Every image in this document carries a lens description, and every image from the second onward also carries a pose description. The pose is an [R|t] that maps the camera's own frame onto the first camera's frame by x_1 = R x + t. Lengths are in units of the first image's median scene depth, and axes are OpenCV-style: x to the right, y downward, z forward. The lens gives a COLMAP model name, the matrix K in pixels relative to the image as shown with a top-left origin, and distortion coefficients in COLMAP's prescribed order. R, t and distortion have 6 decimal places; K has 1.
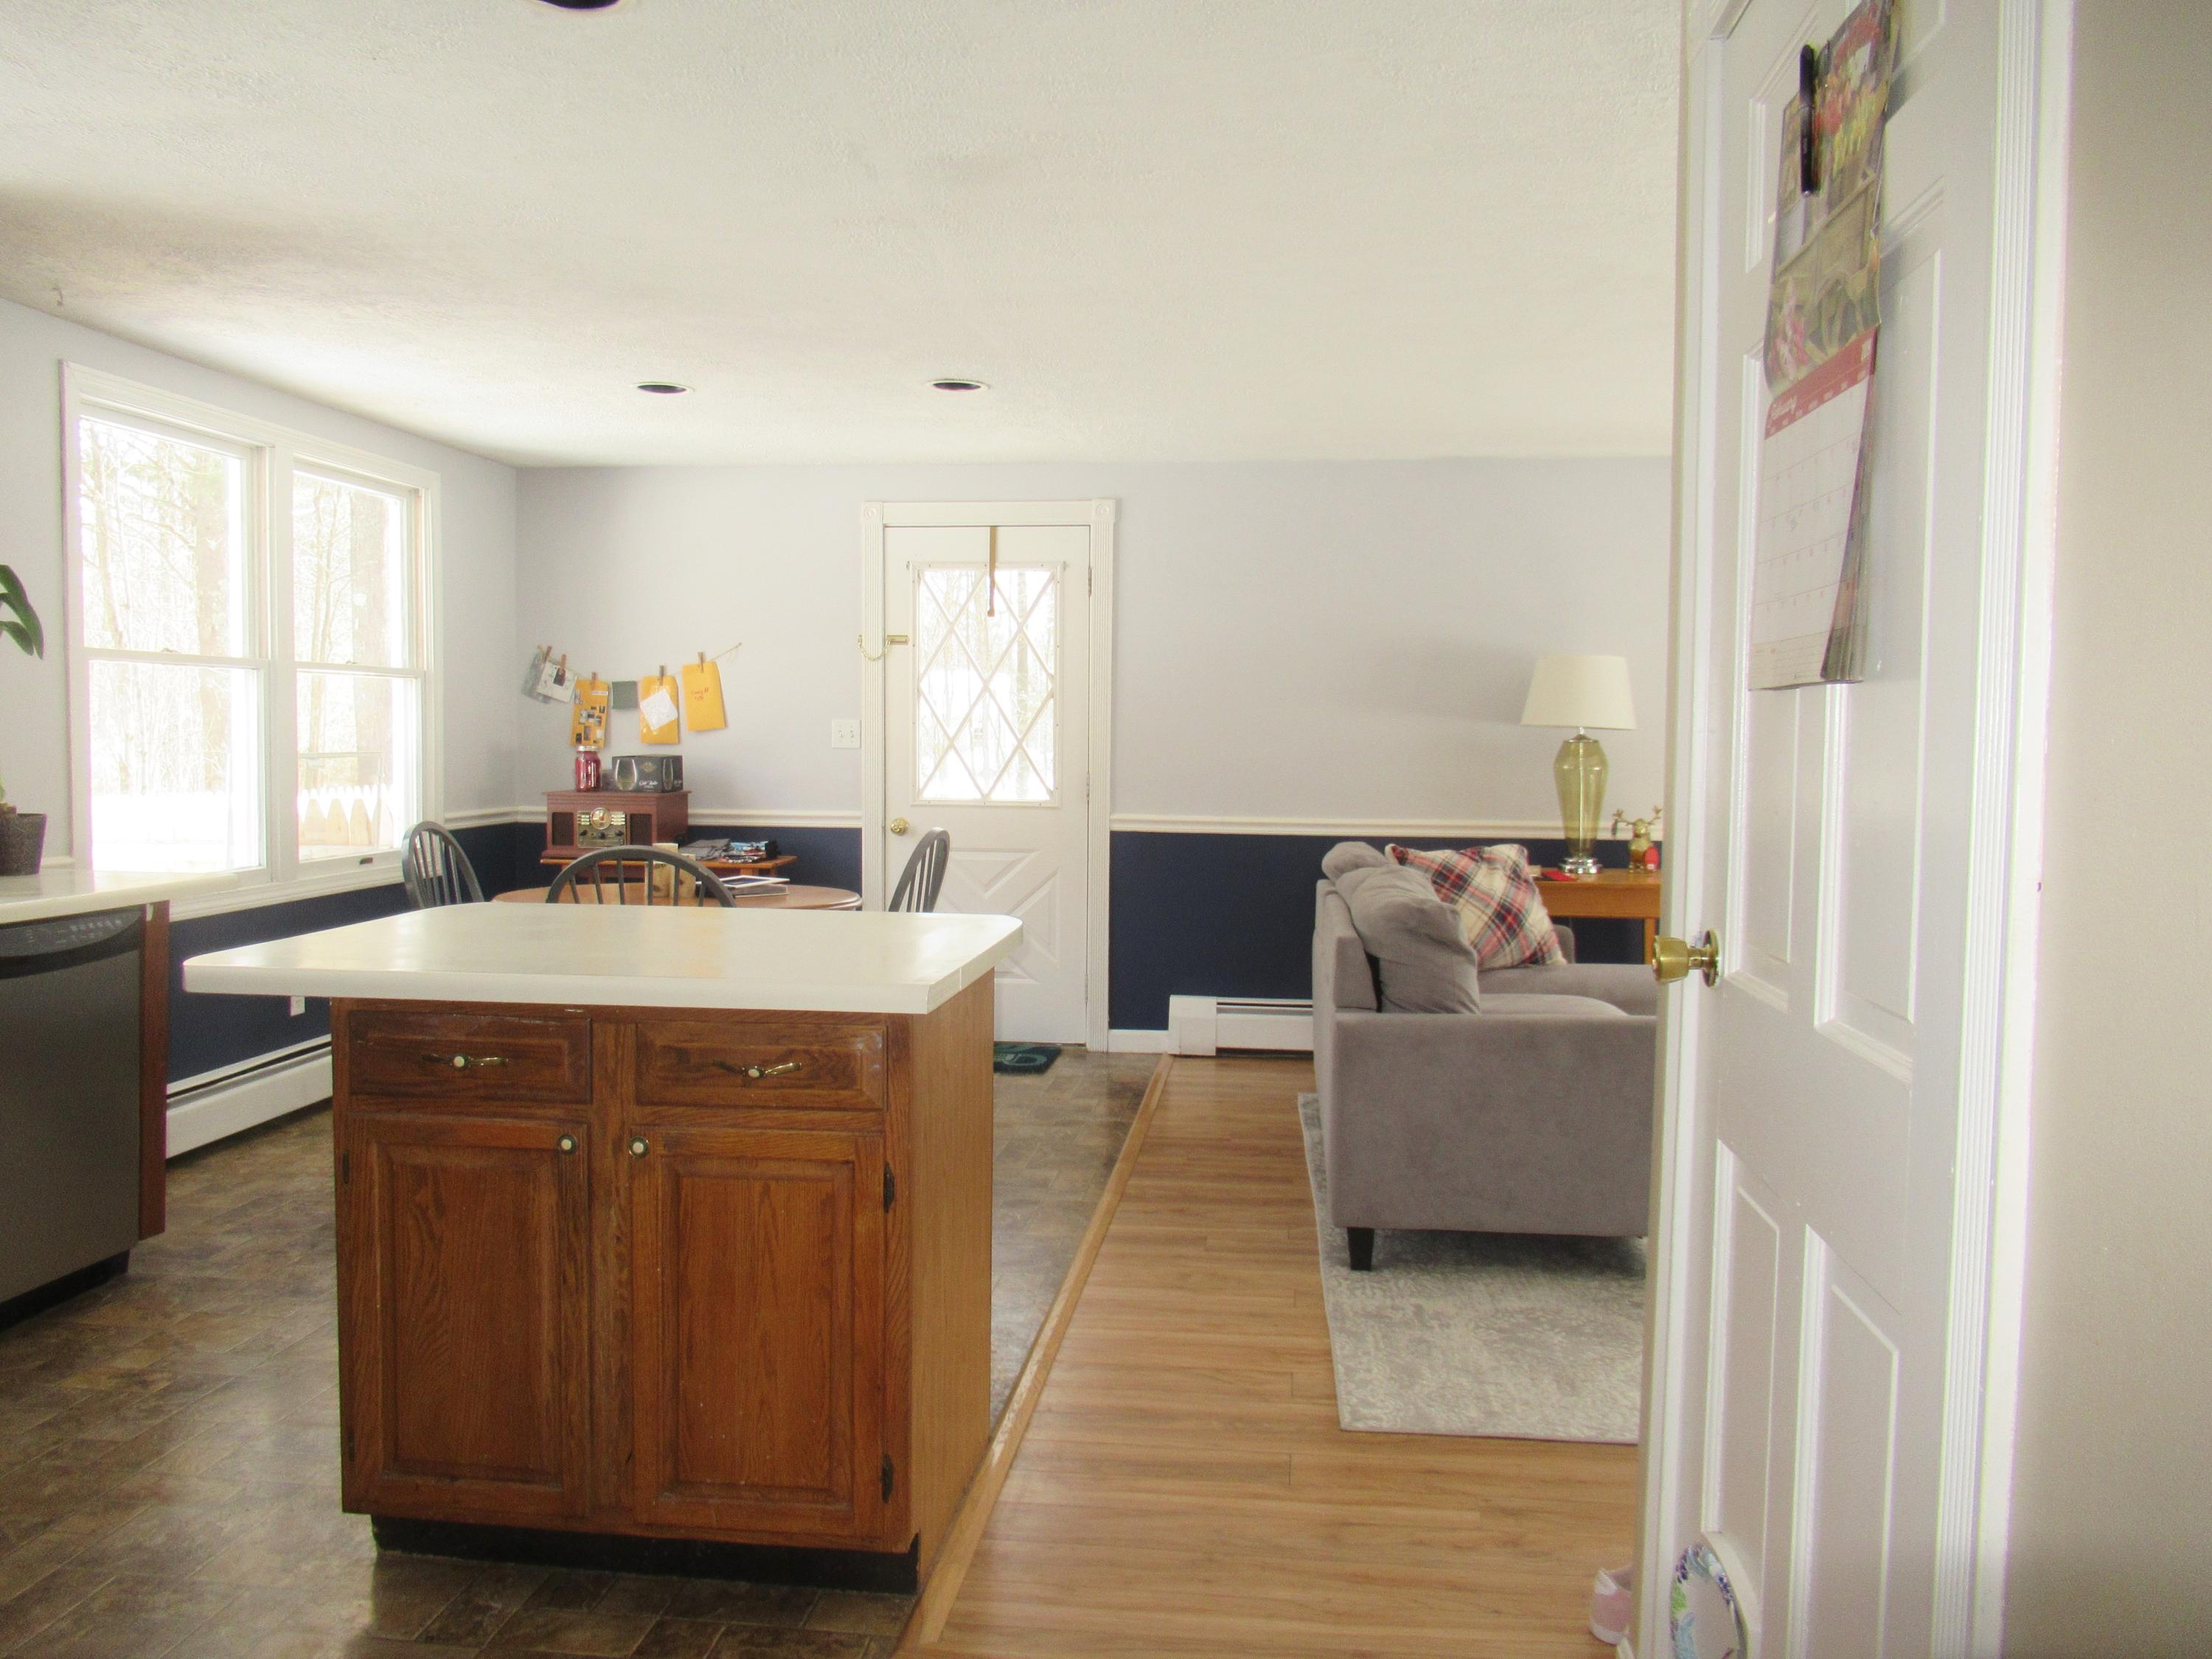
lens RADIAL K [[1633.2, 0, 1105.0], [0, 1633.2, 829.3], [0, 0, 1]] dist [-0.006194, -0.015649]
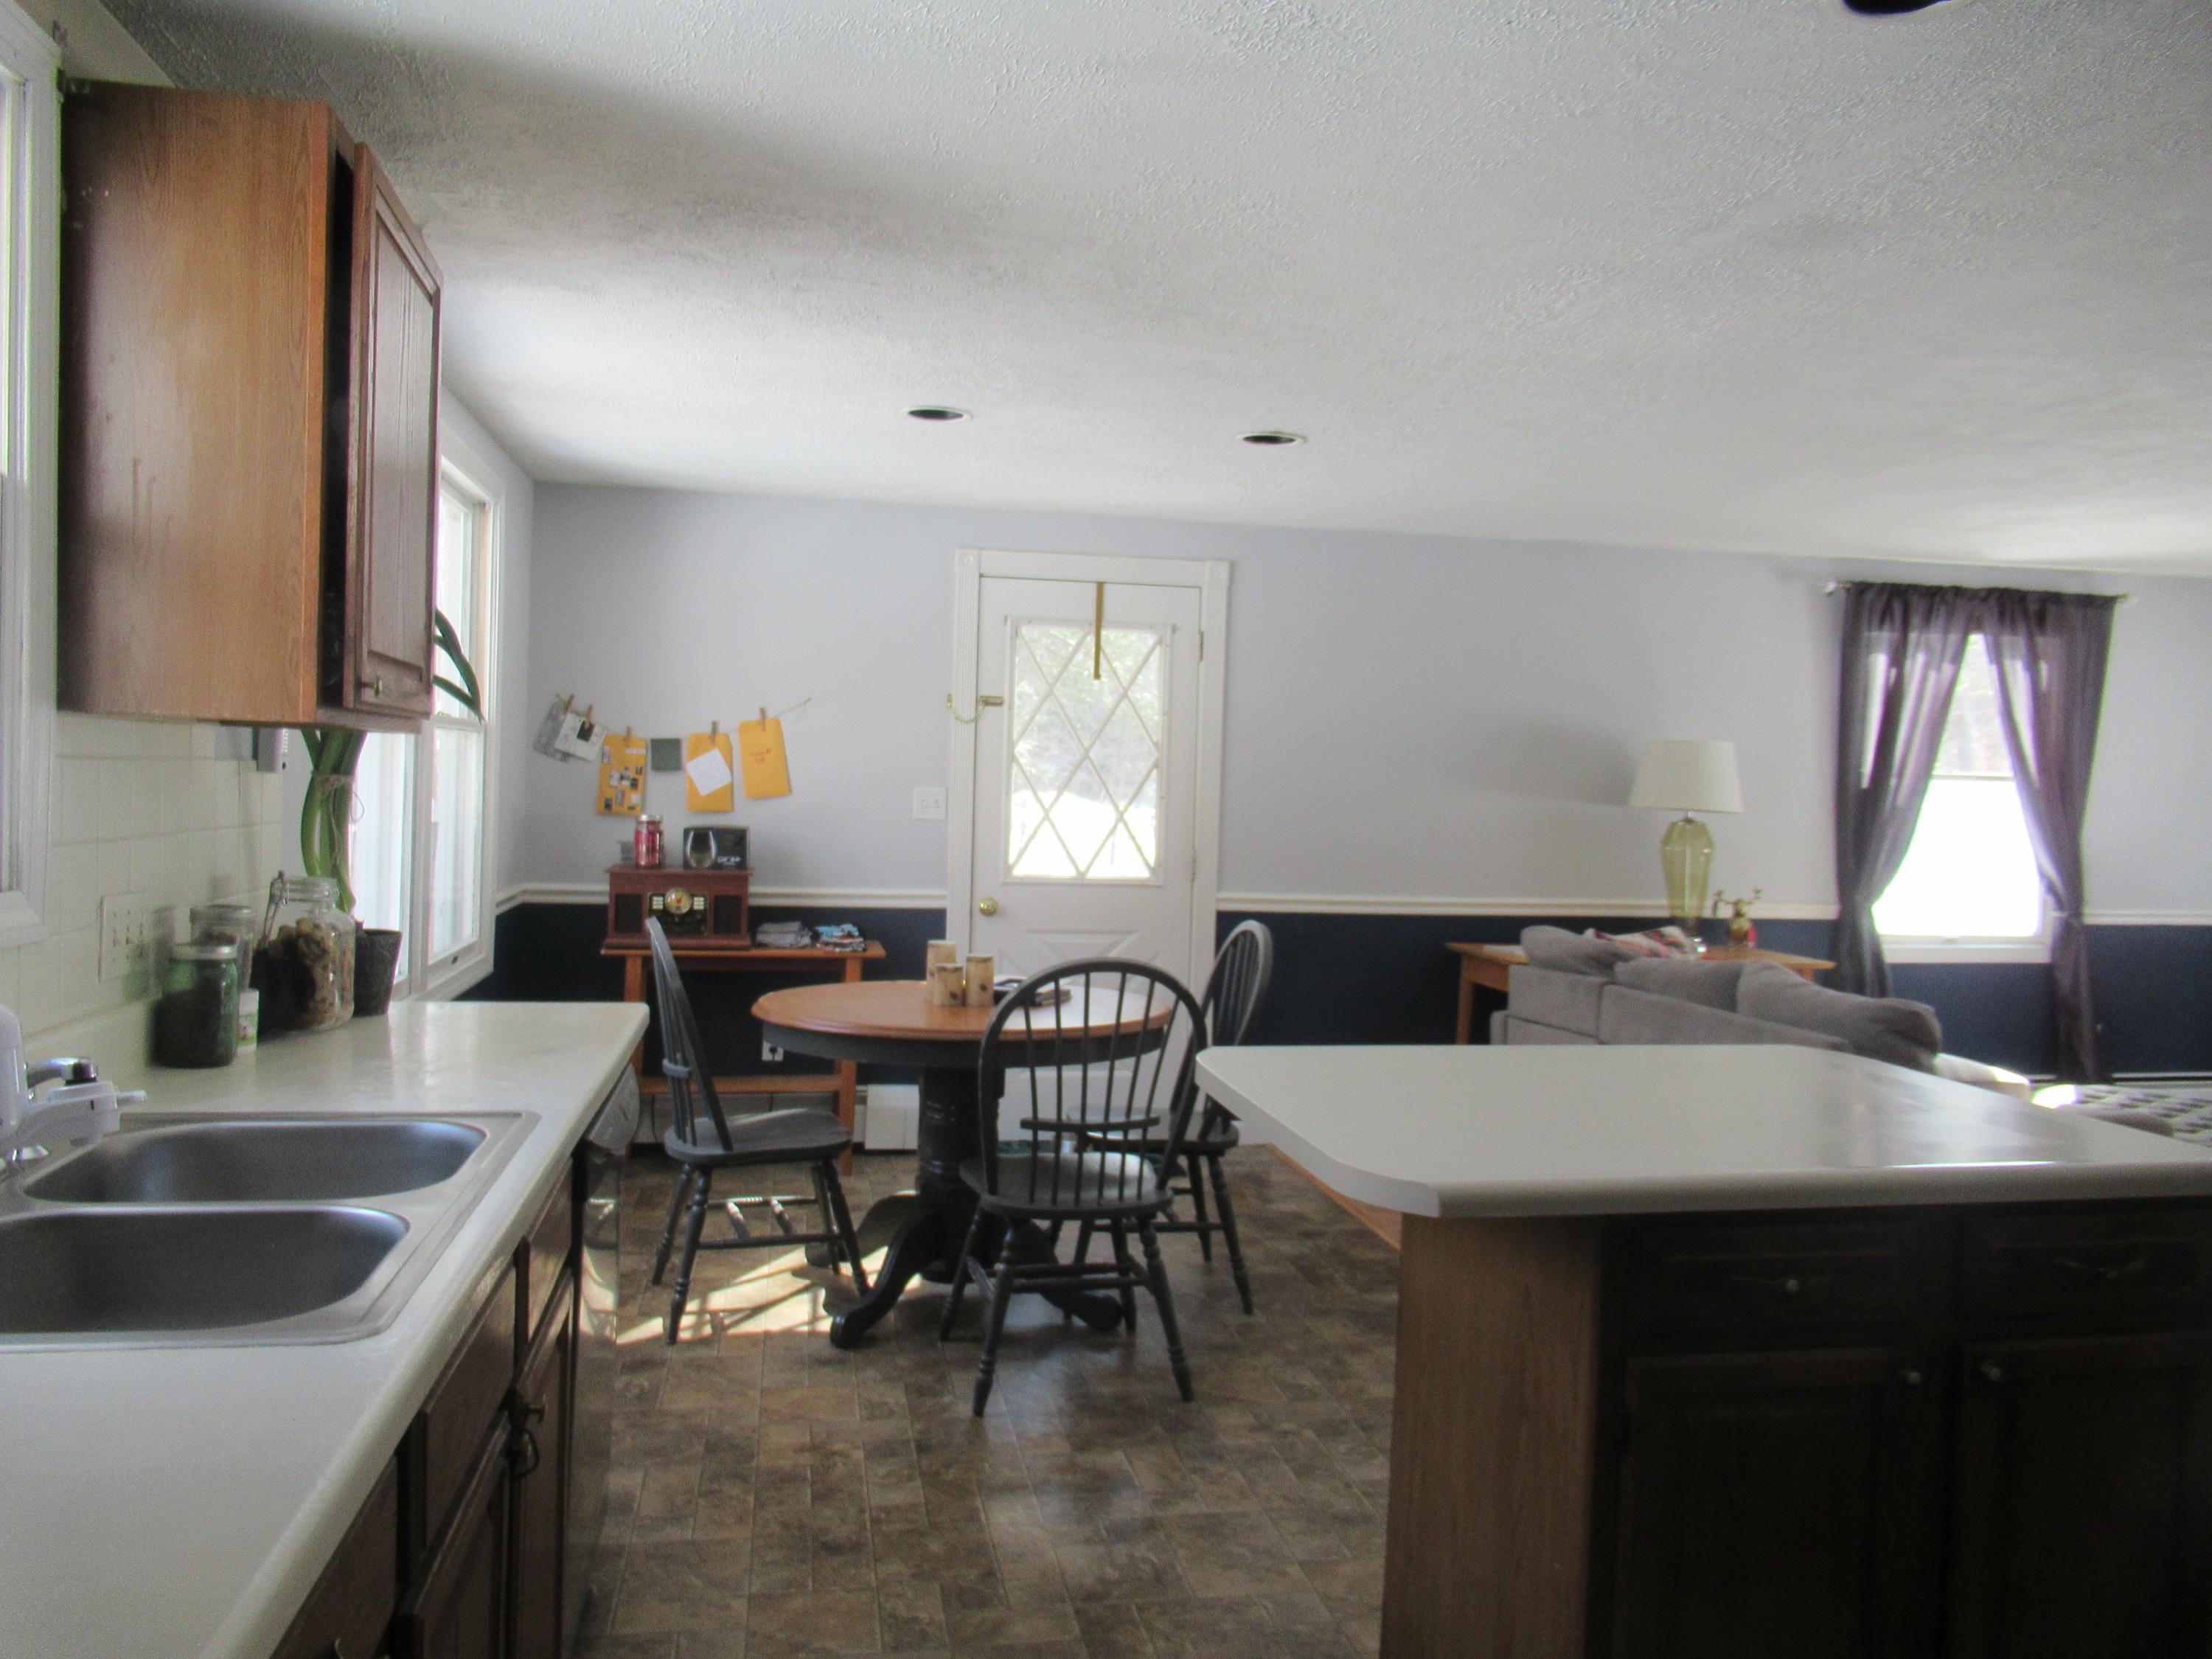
lens RADIAL K [[1633.2, 0, 1105.7], [0, 1633.2, 826.3], [0, 0, 1]] dist [-0.006194, -0.015649]
pose [[0.953361, 0.008835, 0.301704, -0.342251], [-0.000655, 0.999630, -0.027202, -0.021890], [-0.301832, 0.025736, 0.953014, 0.117815]]
